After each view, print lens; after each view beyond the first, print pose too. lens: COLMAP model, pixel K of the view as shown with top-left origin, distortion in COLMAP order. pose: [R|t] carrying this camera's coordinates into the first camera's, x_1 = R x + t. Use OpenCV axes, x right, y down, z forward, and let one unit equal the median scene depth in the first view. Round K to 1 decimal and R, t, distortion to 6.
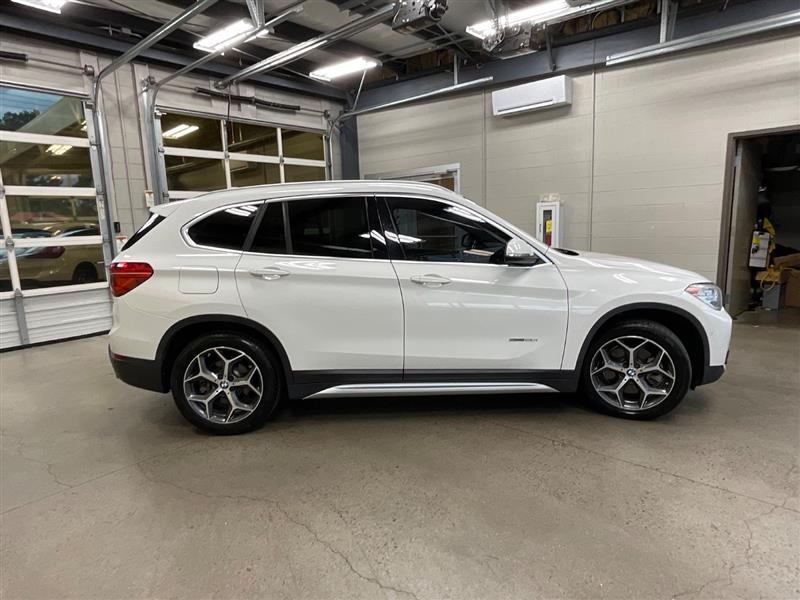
lens RADIAL K [[481.9, 0, 402.6], [0, 481.9, 301.9], [0, 0, 1]] dist [-0.022682, 0.018012]
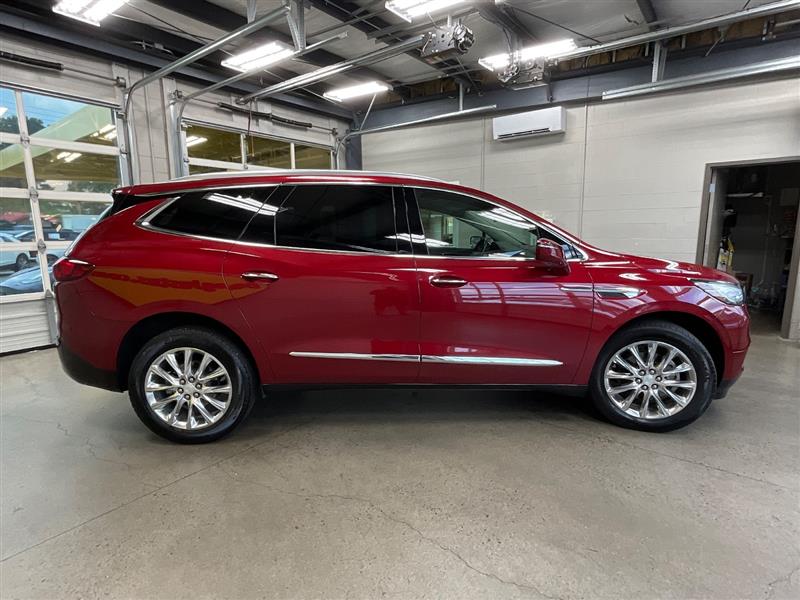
lens RADIAL K [[436.7, 0, 401.6], [0, 436.7, 301.1], [0, 0, 1]] dist [-0.019090, 0.015261]
pose [[0.997613, 0.013053, 0.067803, -0.091242], [-0.012679, 0.999902, -0.005941, -0.006285], [-0.067873, 0.005067, 0.997681, 0.012052]]
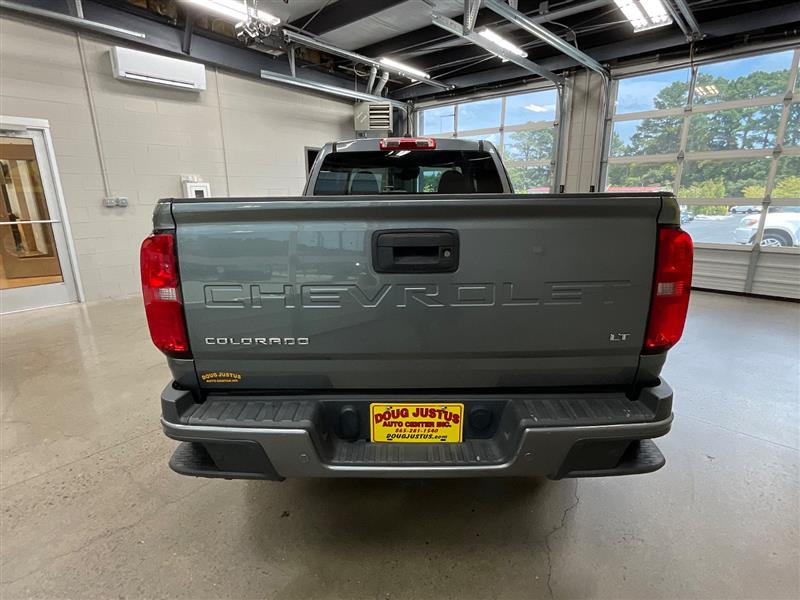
lens RADIAL K [[418.5, 0, 401.6], [0, 418.5, 301.0], [0, 0, 1]] dist [-0.018009, 0.014287]
pose [[0.004081, -0.224322, 0.974507, -0.657343], [0.170475, 0.960406, 0.220362, -0.084613], [-0.985354, 0.165230, 0.042160, 0.569921]]
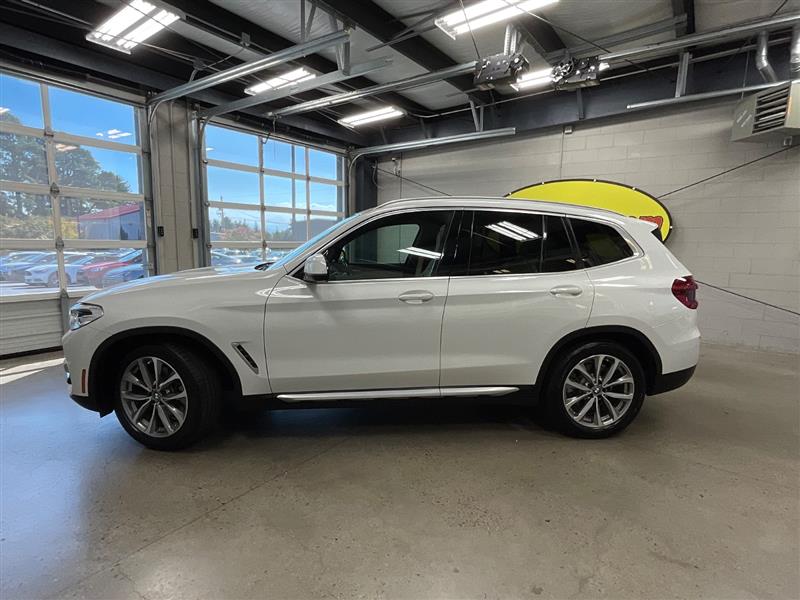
lens RADIAL K [[430.0, 0, 401.5], [0, 430.0, 301.2], [0, 0, 1]] dist [-0.019902, 0.016803]
pose [[-0.994254, 0.026774, -0.103647, 0.041192], [-0.006348, 0.951767, 0.306755, -0.193128], [0.106861, 0.305651, -0.946128, 1.105415]]
